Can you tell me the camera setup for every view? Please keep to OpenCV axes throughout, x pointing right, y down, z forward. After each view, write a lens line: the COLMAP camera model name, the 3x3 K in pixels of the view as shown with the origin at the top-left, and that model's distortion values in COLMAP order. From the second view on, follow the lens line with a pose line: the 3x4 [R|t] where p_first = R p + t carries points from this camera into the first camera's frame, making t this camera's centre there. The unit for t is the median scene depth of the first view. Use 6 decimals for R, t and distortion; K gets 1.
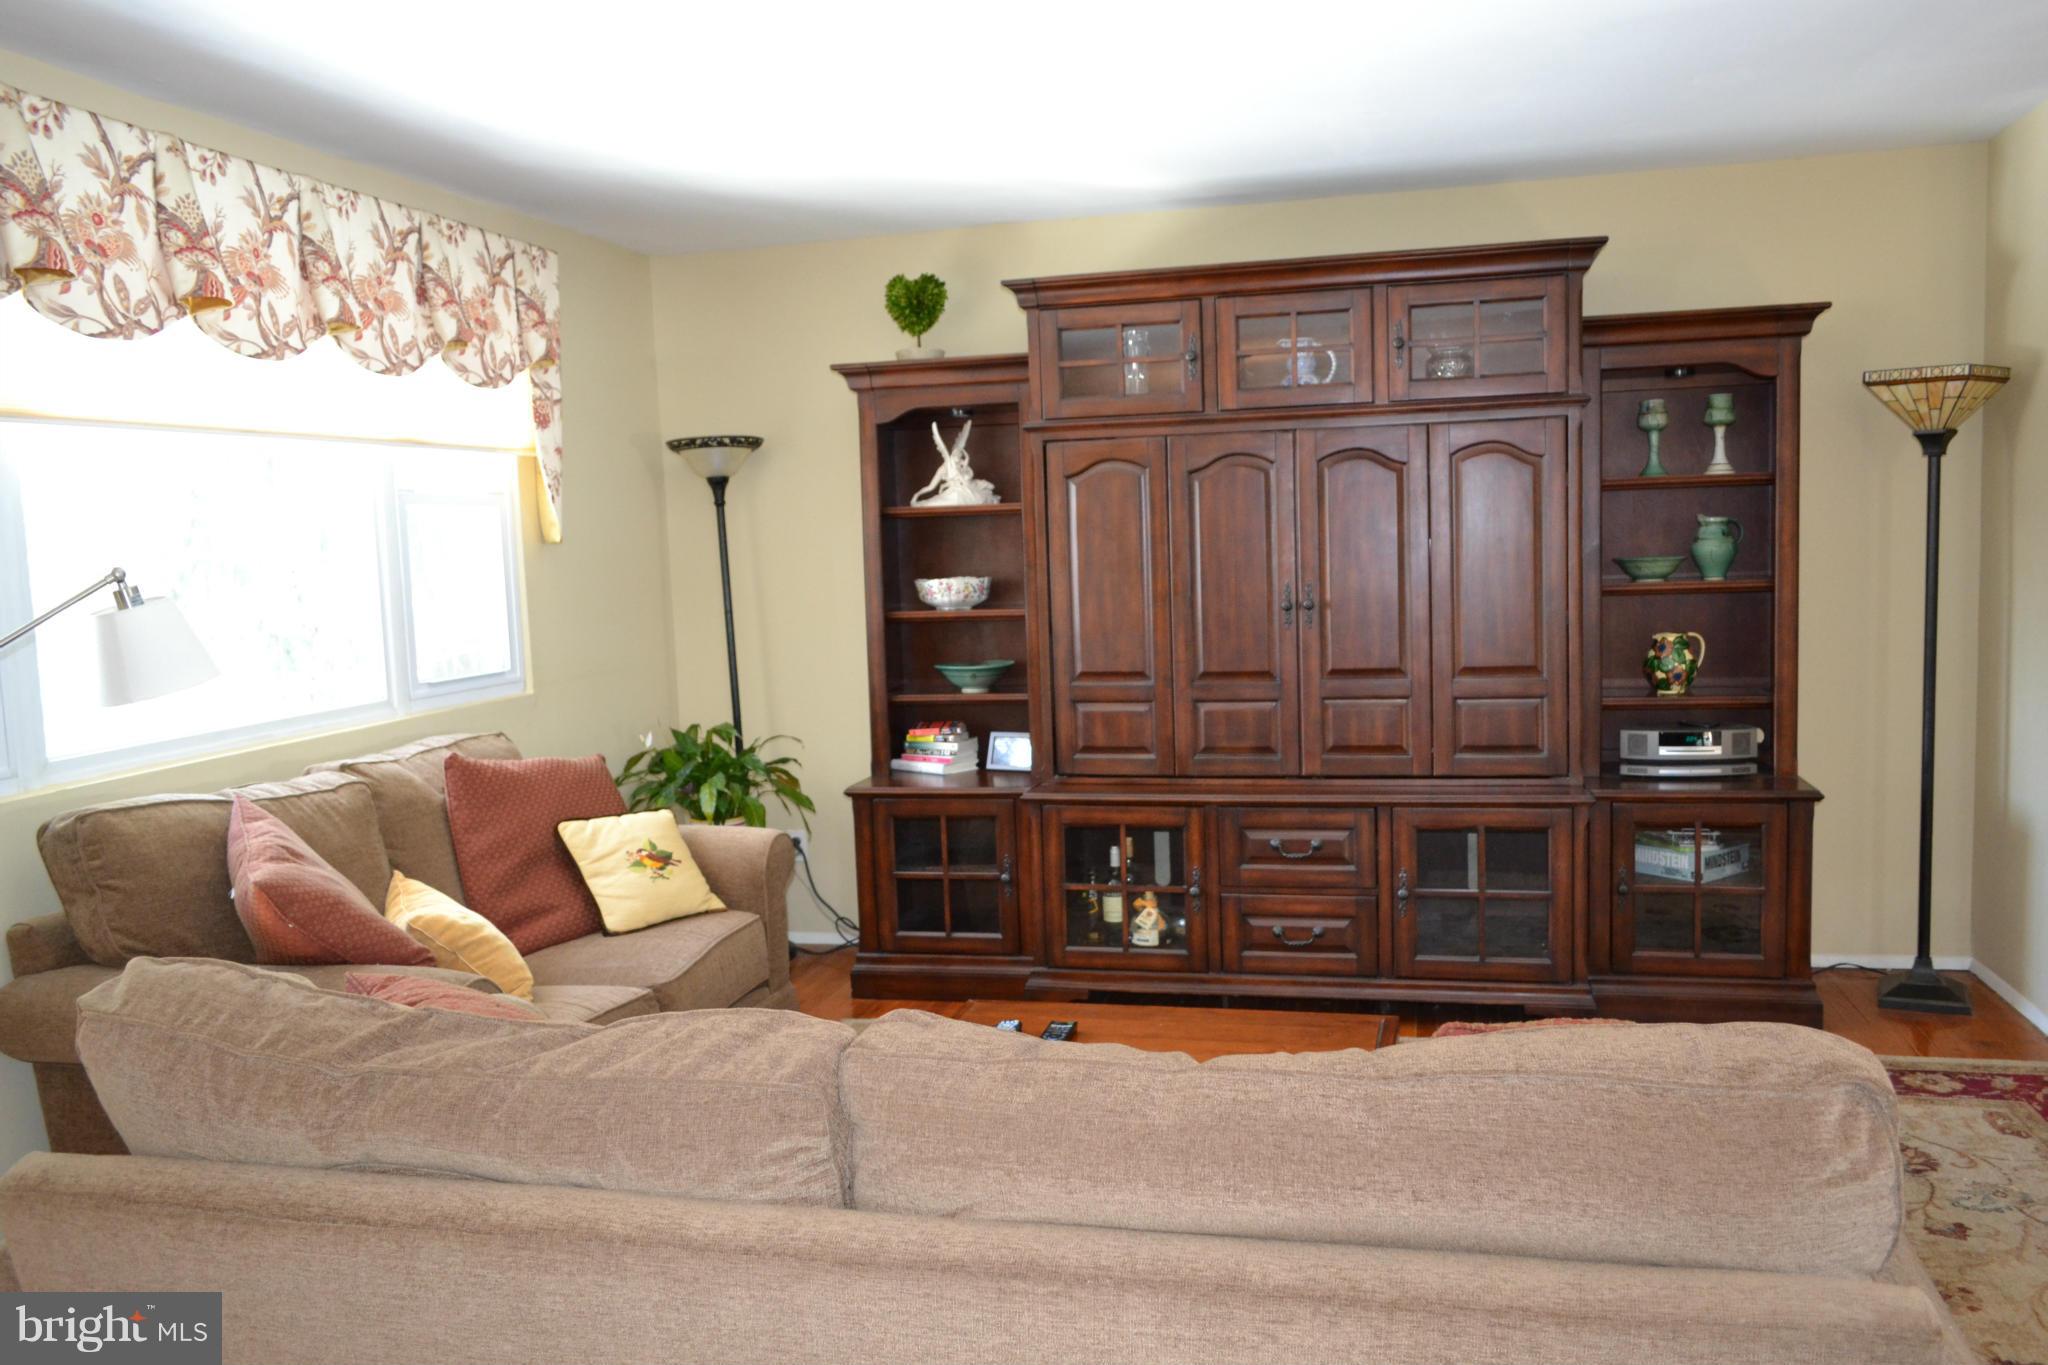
lens RADIAL K [[1628.2, 0, 1024.0], [0, 1628.2, 682.5], [0, 0, 1]] dist [-0.002464, 0.010528]
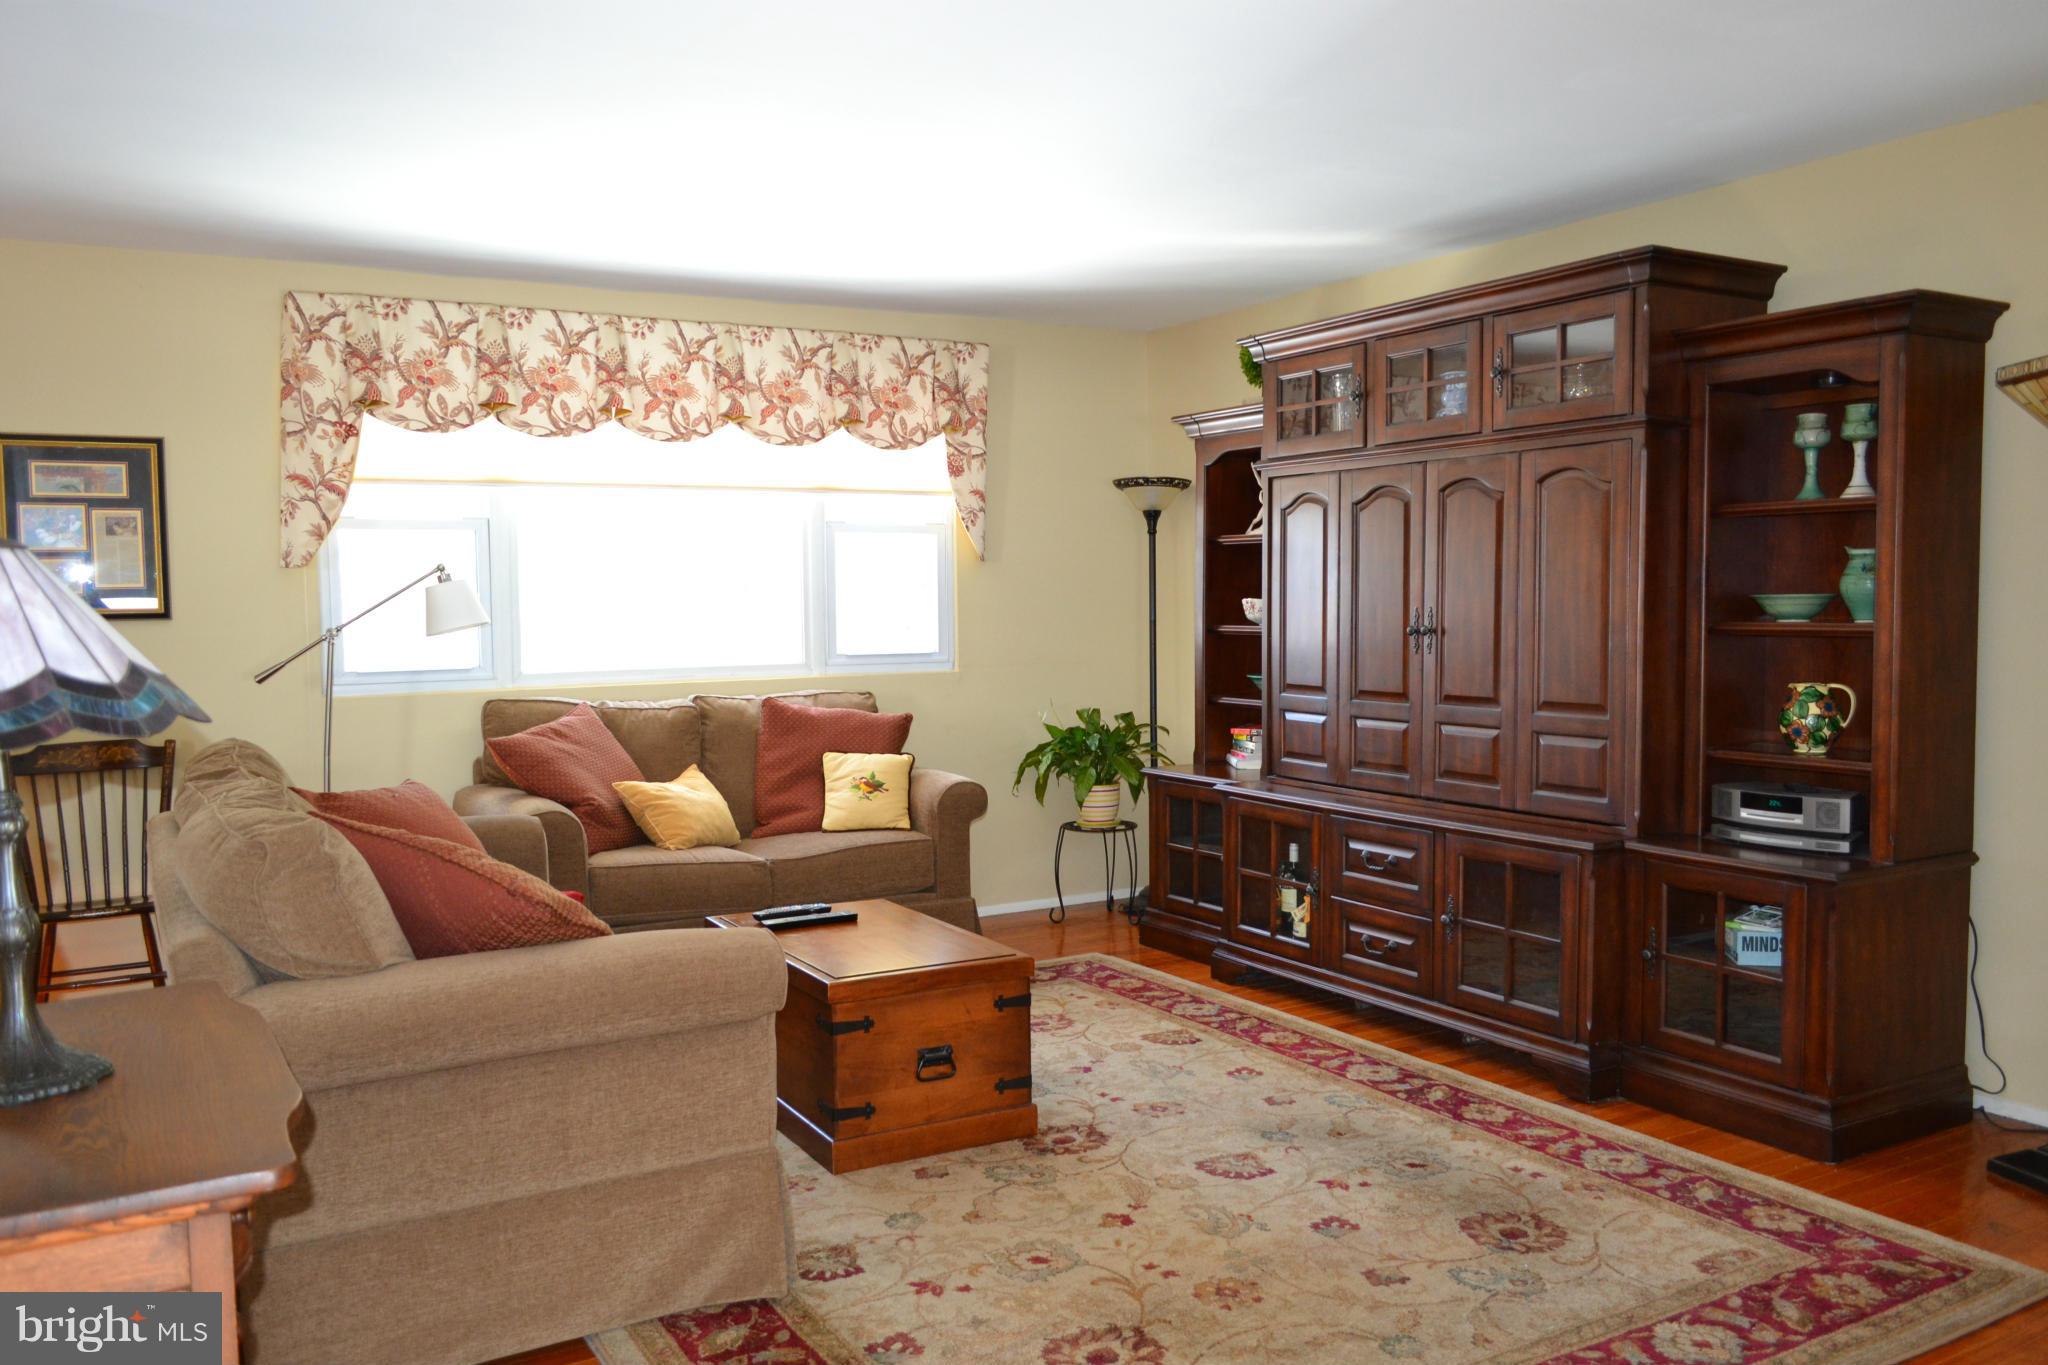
lens RADIAL K [[1628.2, 0, 1024.0], [0, 1628.2, 682.5], [0, 0, 1]] dist [-0.002464, 0.010528]
pose [[0.691866, 0.067618, -0.718853, 0.757908], [-0.081941, 0.996526, 0.014873, -0.009599], [0.717361, 0.048613, 0.695003, 0.106932]]
